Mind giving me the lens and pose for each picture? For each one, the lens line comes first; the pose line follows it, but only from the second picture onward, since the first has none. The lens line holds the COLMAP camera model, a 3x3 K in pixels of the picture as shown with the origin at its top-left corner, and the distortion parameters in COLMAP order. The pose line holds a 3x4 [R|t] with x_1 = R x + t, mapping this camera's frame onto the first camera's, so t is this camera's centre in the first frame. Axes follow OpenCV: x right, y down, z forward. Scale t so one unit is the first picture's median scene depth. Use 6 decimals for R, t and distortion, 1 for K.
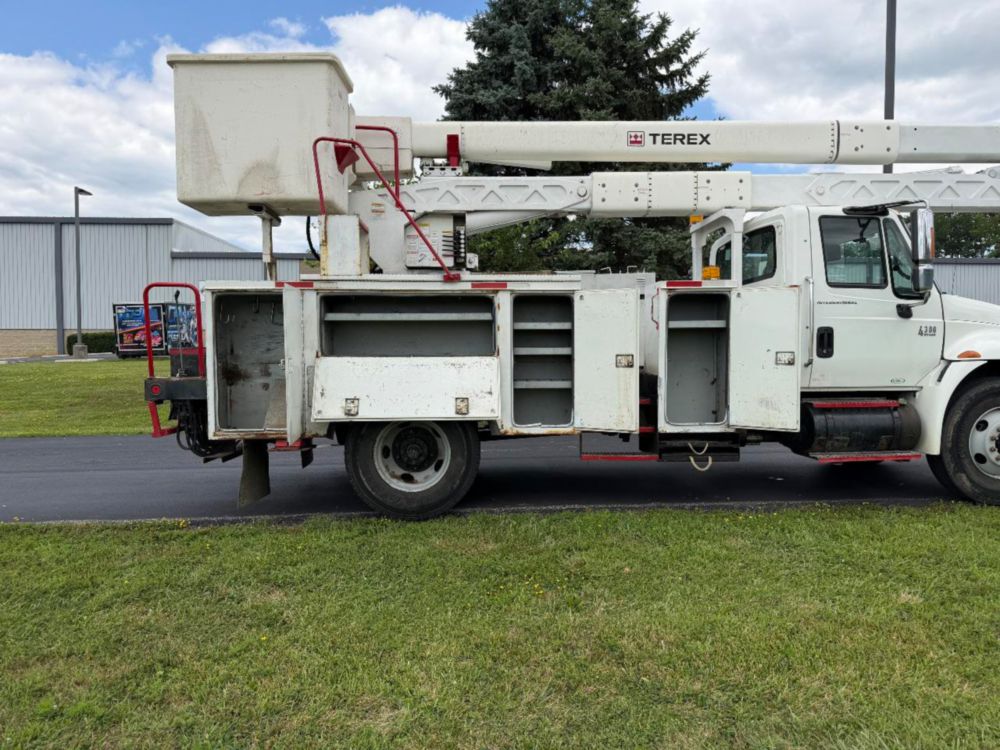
lens RADIAL K [[705.8, 0, 496.9], [0, 705.8, 375.0], [0, 0, 1]] dist [0.079550, -0.117671]
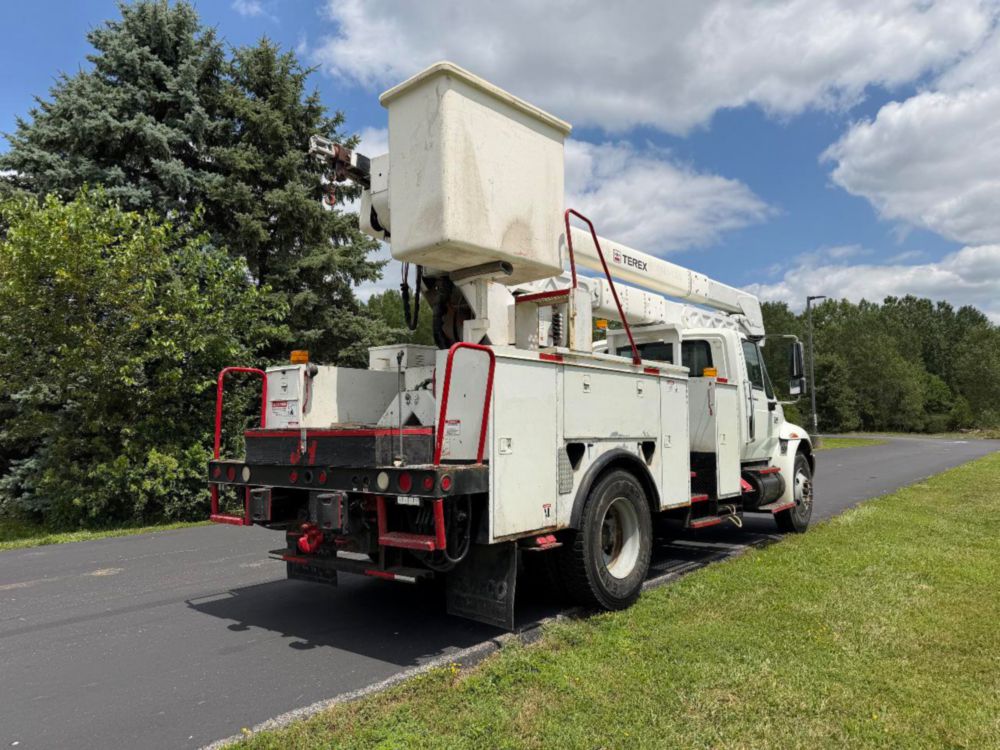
lens RADIAL K [[703.8, 0, 500.0], [0, 703.8, 375.0], [0, 0, 1]] dist [0.083170, -0.110501]
pose [[0.663702, 0.062718, 0.745363, -0.847944], [0.024106, 0.994167, -0.105119, -0.010989], [-0.747608, 0.087736, 0.658319, 0.392819]]
